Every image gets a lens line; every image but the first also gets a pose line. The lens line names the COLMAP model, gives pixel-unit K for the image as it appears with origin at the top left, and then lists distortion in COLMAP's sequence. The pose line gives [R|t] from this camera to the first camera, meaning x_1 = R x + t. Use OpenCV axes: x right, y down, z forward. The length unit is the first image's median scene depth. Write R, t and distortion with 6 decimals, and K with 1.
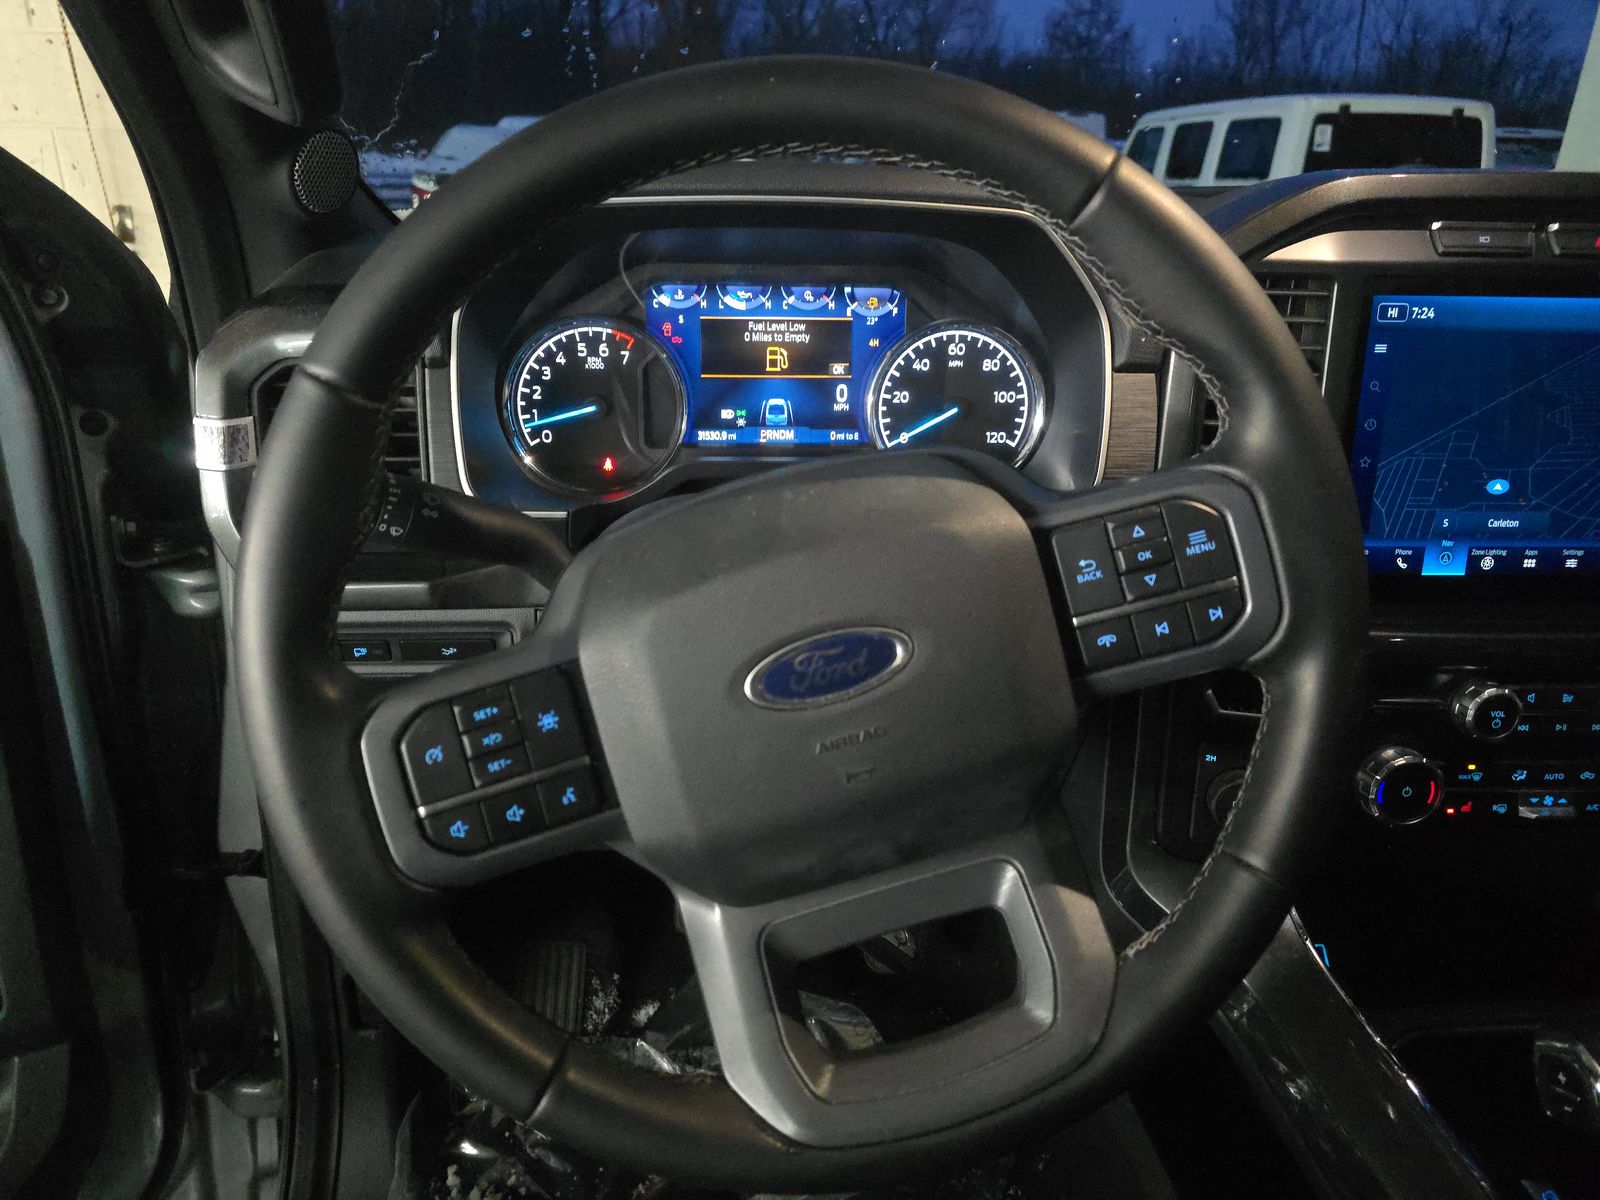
lens RADIAL K [[1258.6, 0, 821.6], [0, 1258.6, 599.5], [0, 0, 1]] dist [0.091266, -0.004565]
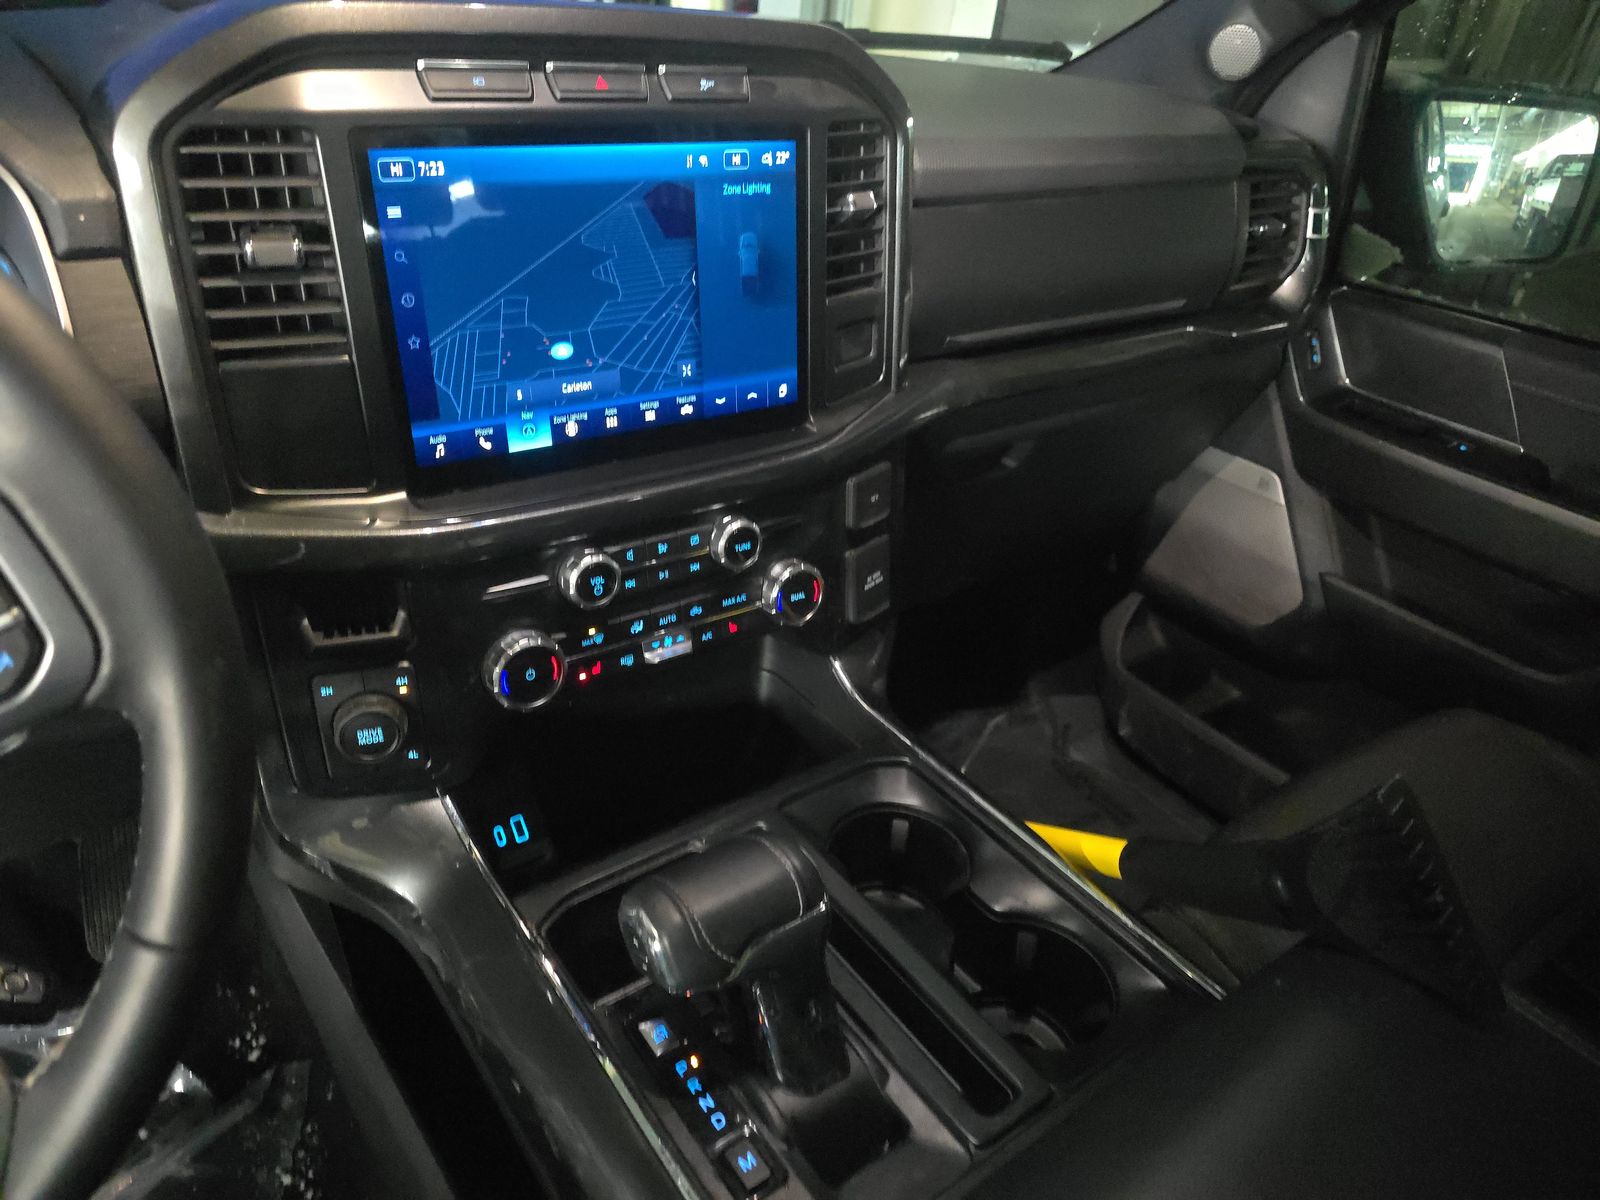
lens RADIAL K [[1041.6, 0, 800.0], [0, 1041.6, 600.0], [0, 0, 1]] dist [-0.004677, 0.035062]
pose [[0.885544, -0.228548, 0.404447, 0.330604], [0.152855, 0.965482, 0.210903, -0.045255], [-0.438688, -0.124942, 0.889912, 0.198026]]
